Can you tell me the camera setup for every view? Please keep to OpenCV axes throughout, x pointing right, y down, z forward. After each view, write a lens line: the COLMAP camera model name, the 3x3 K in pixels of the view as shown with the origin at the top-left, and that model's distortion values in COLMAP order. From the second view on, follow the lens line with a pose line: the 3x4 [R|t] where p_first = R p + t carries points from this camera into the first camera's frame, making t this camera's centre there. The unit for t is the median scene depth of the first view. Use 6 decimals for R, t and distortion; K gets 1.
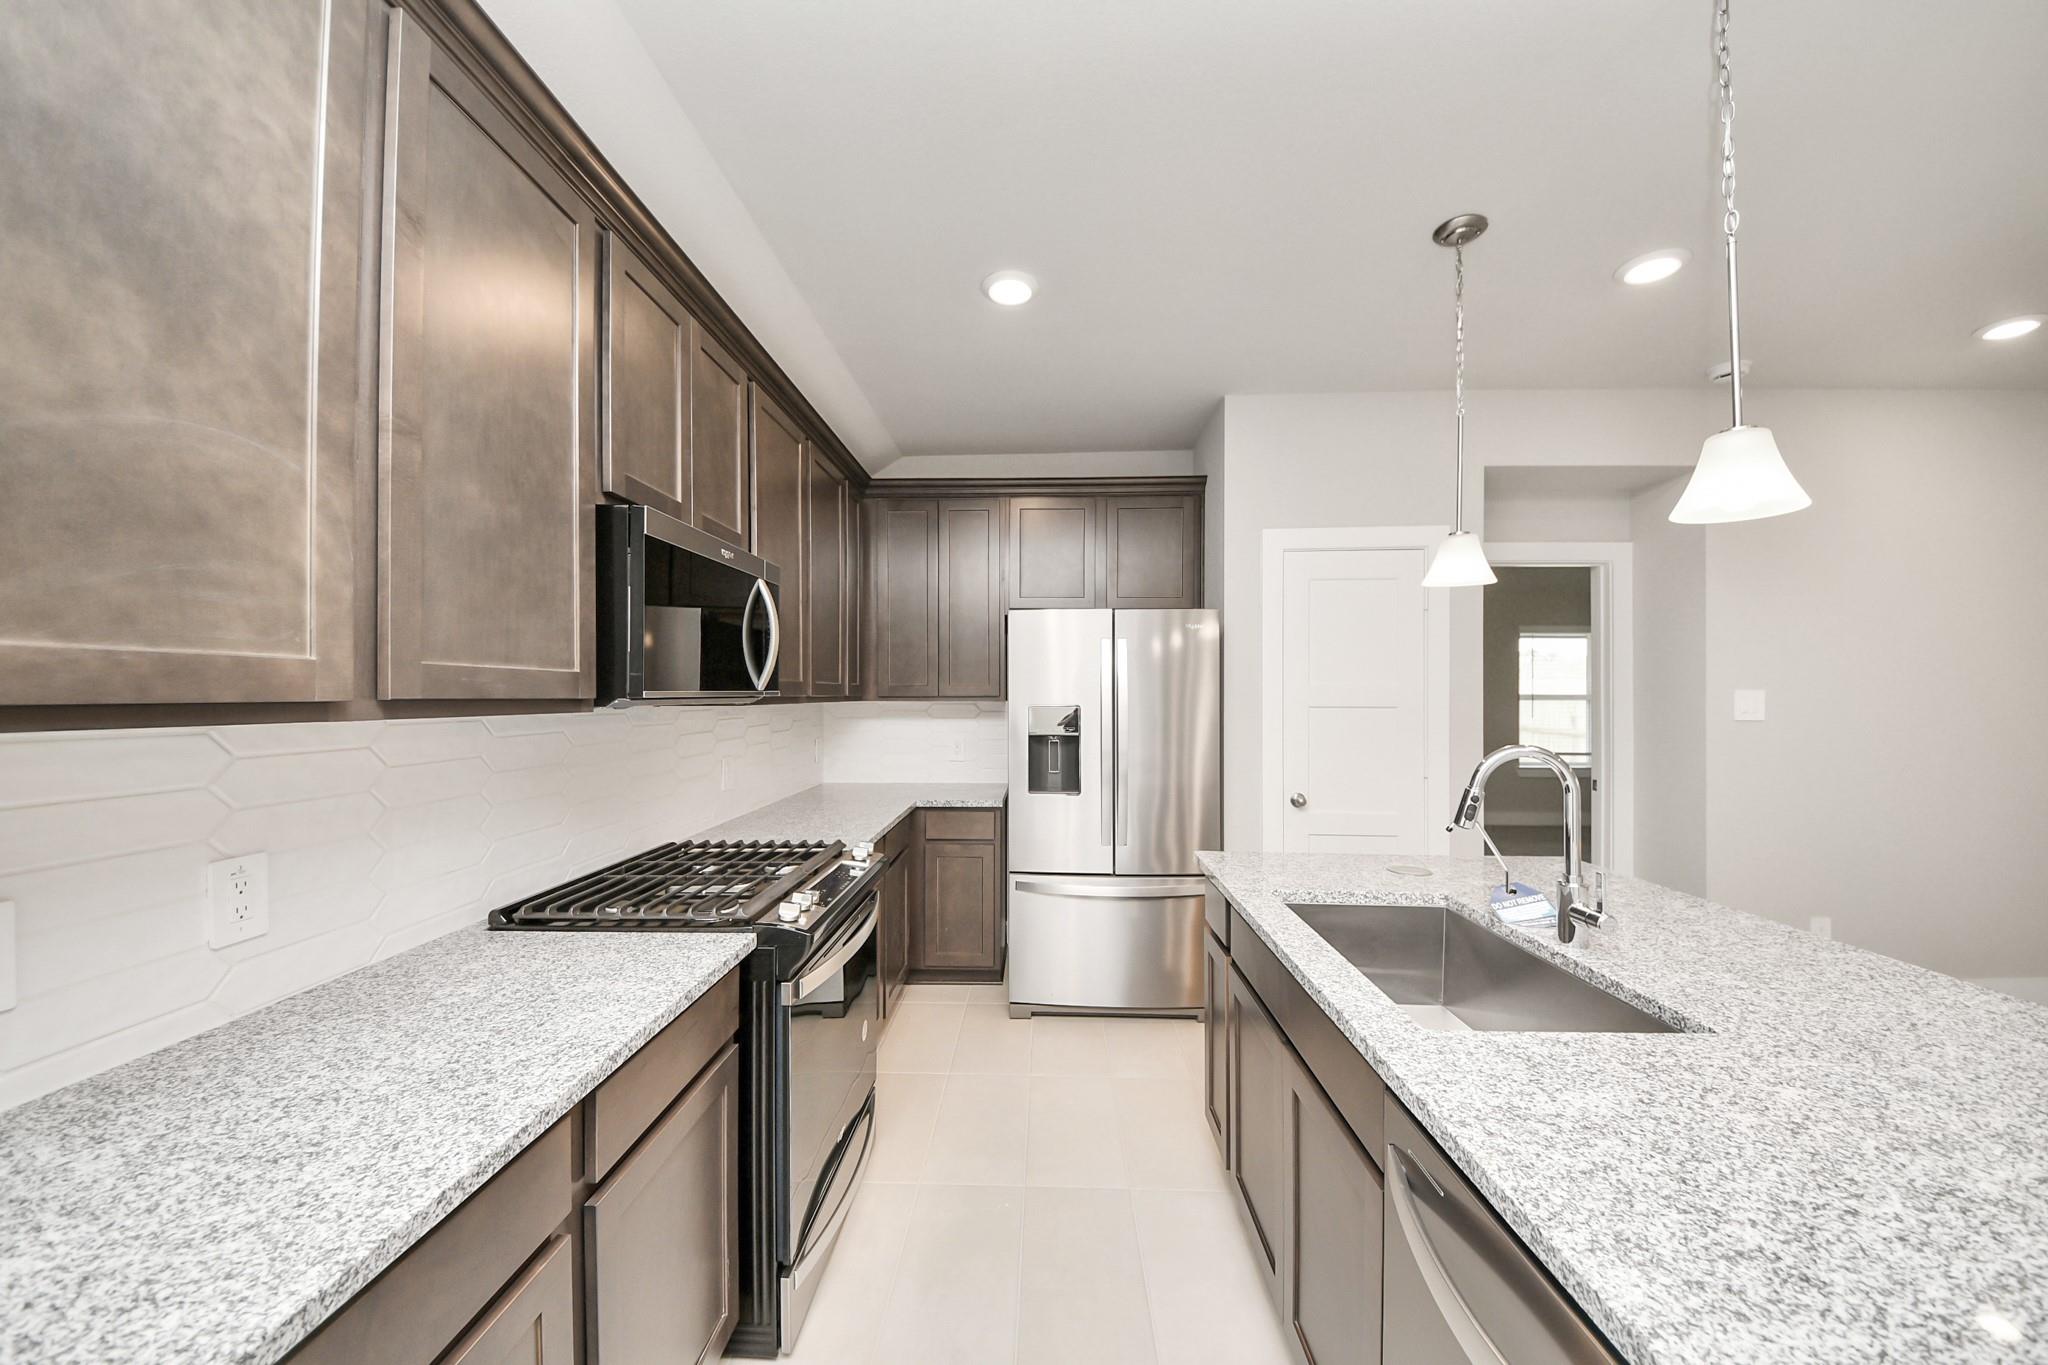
lens RADIAL K [[693.6, 0, 1031.4], [0, 693.6, 692.3], [0, 0, 1]] dist [0.010665, -0.008199]
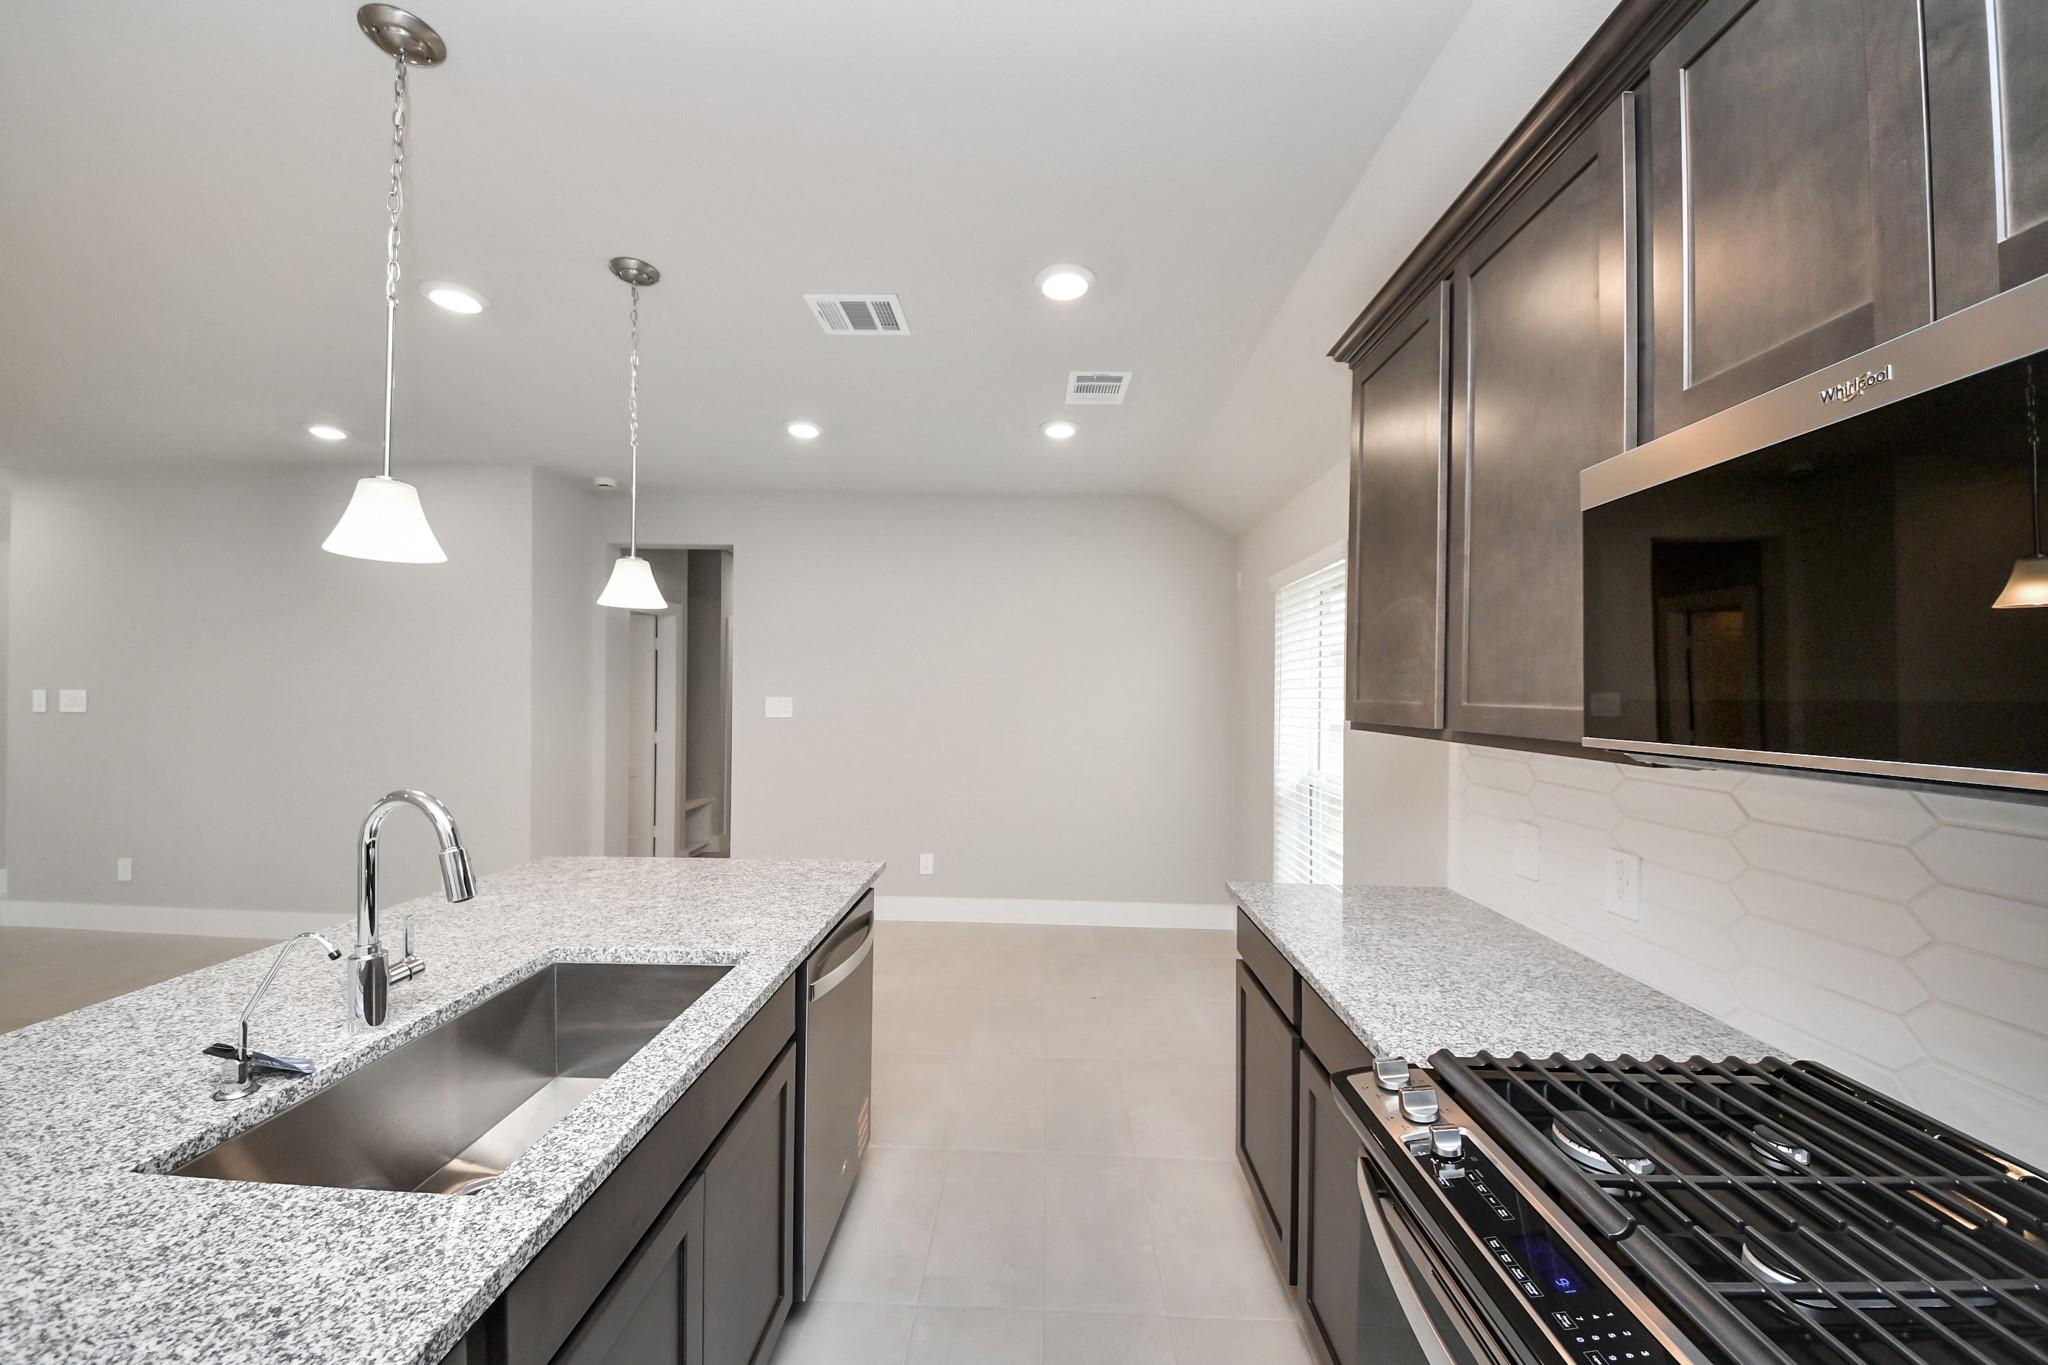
lens RADIAL K [[749.0, 0, 1022.1], [0, 749.0, 687.4], [0, 0, 1]] dist [0.014951, -0.014516]
pose [[-0.999908, -0.009667, 0.009552, -0.004188], [-0.009710, 0.999943, -0.004491, -0.057371], [-0.009508, -0.004584, -0.999944, 2.378531]]
